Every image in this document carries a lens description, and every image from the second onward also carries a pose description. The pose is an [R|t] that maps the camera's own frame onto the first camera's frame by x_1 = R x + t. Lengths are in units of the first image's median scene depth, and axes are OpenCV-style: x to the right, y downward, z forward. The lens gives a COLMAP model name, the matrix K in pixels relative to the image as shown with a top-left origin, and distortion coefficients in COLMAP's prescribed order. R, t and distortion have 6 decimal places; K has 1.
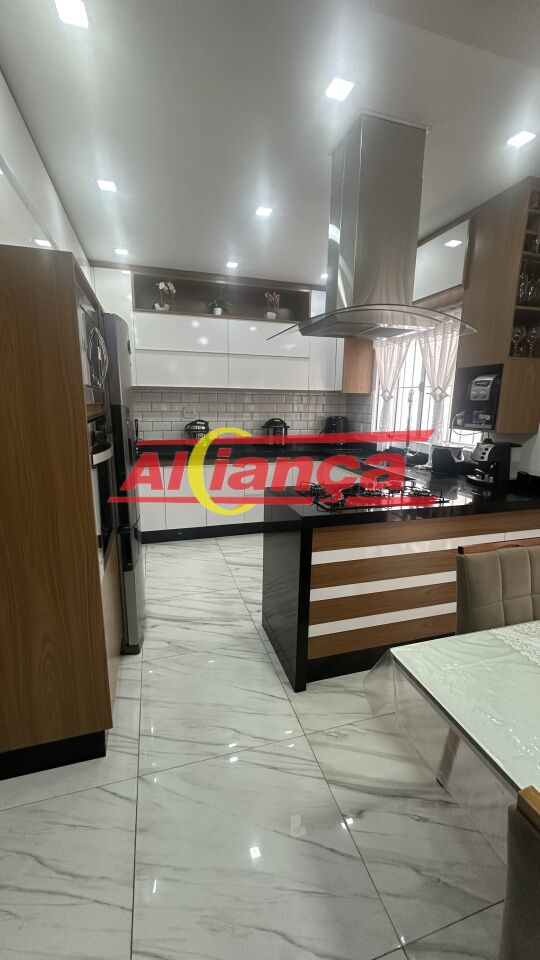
lens RADIAL K [[383.9, 0, 270.0], [0, 383.9, 480.0], [0, 0, 1]] dist [-0.002467, 0.000430]
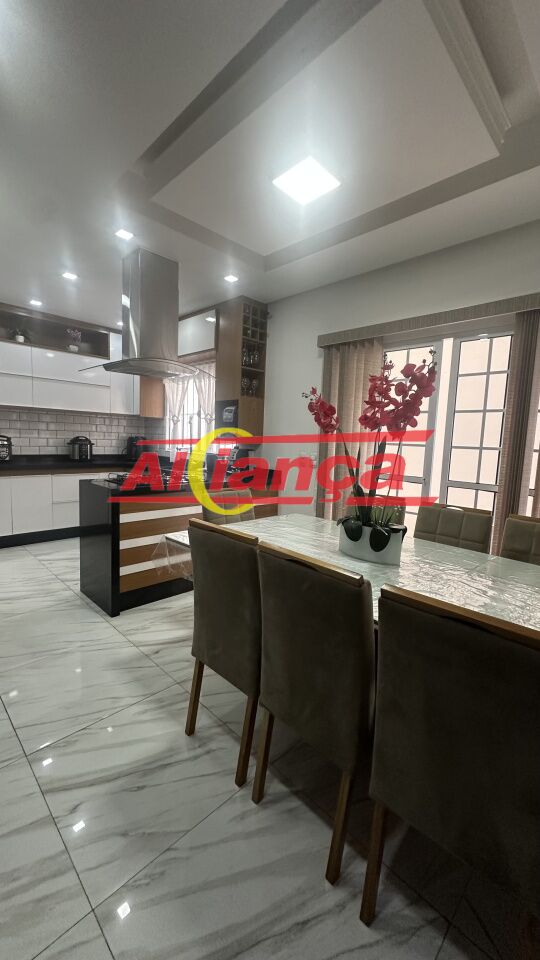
lens RADIAL K [[383.9, 0, 270.0], [0, 383.9, 480.0], [0, 0, 1]] dist [-0.002467, 0.000430]
pose [[0.881127, -0.032725, 0.471745, -0.046183], [0.070726, 0.995502, -0.063044, 0.117791], [-0.467560, 0.088914, 0.879478, -0.368484]]
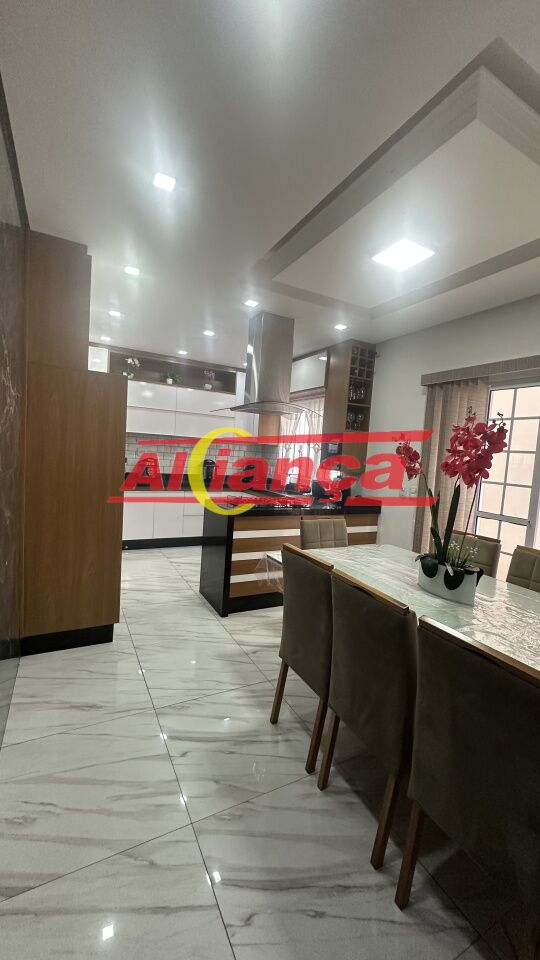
lens RADIAL K [[383.9, 0, 270.0], [0, 383.9, 480.0], [0, 0, 1]] dist [-0.002467, 0.000430]
pose [[0.980281, 0.034795, 0.194520, -0.049027], [-0.011337, 0.992657, -0.120432, 0.101499], [-0.197282, 0.115852, 0.973477, -0.493717]]
